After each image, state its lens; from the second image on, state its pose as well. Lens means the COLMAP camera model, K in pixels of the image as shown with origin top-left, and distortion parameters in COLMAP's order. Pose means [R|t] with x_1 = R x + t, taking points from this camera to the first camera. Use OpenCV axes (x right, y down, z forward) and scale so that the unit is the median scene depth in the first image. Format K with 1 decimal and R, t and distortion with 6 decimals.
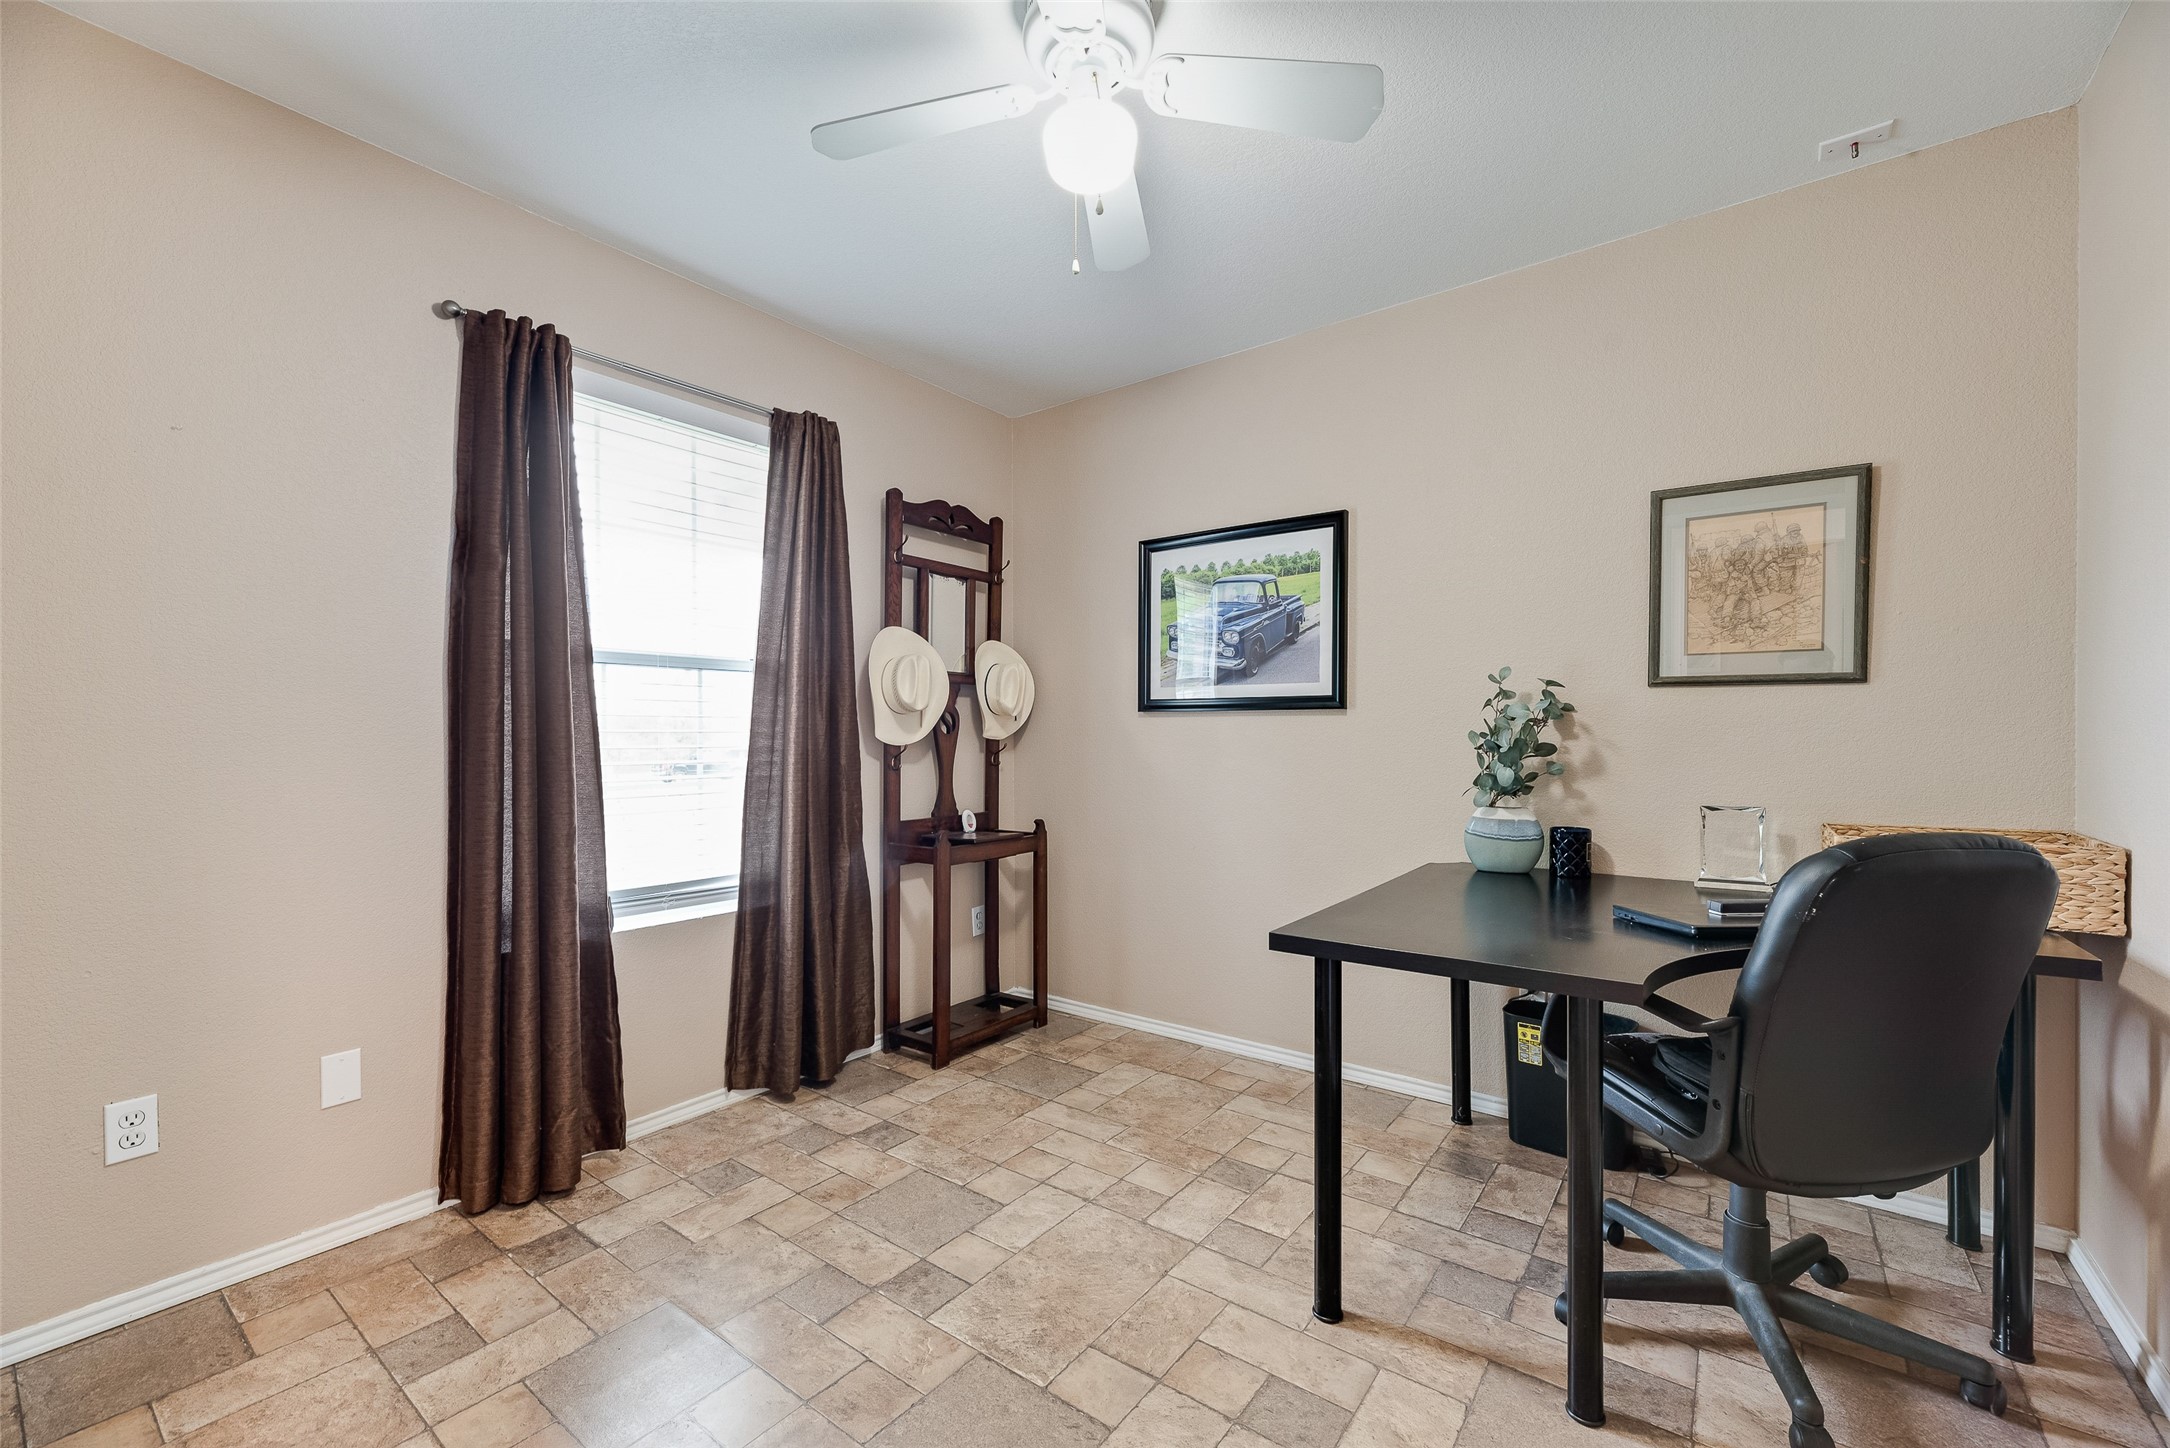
lens RADIAL K [[874.9, 0, 1083.8], [0, 874.9, 735.7], [0, 0, 1]] dist [0.000161, 0.000860]
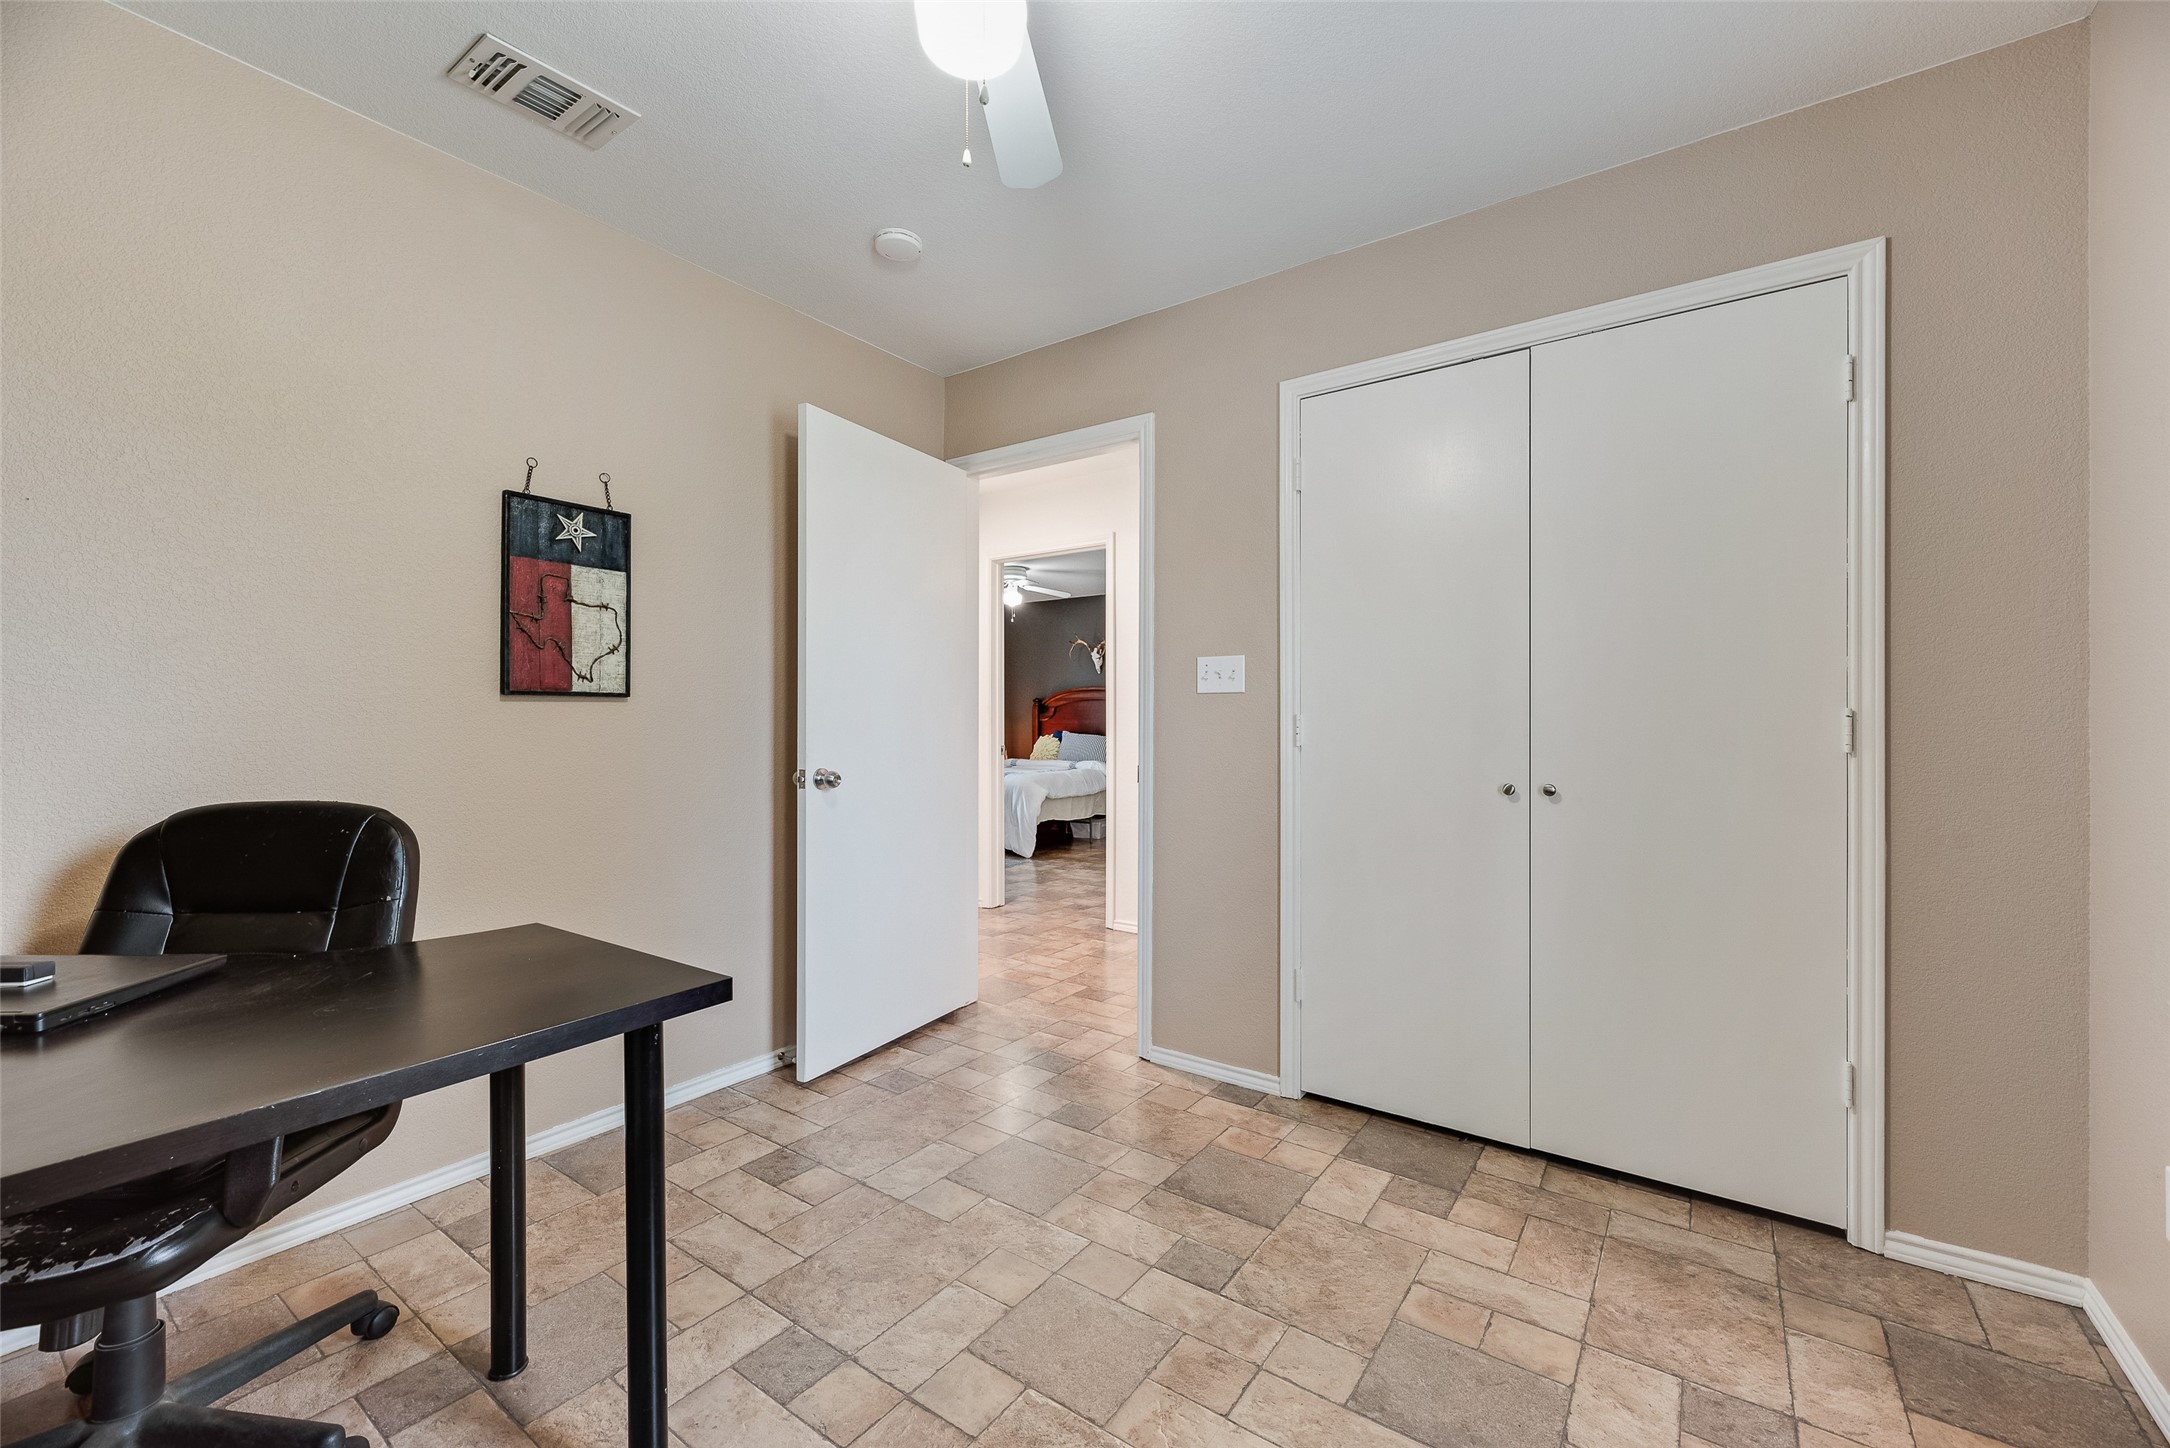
lens RADIAL K [[874.9, 0, 1089.1], [0, 874.9, 731.7], [0, 0, 1]] dist [0.000161, 0.000860]
pose [[-0.999444, 0.001763, -0.033282, -0.083173], [0.001984, 0.999976, -0.006589, 0.020054], [0.033270, -0.006651, -0.999424, 2.003437]]
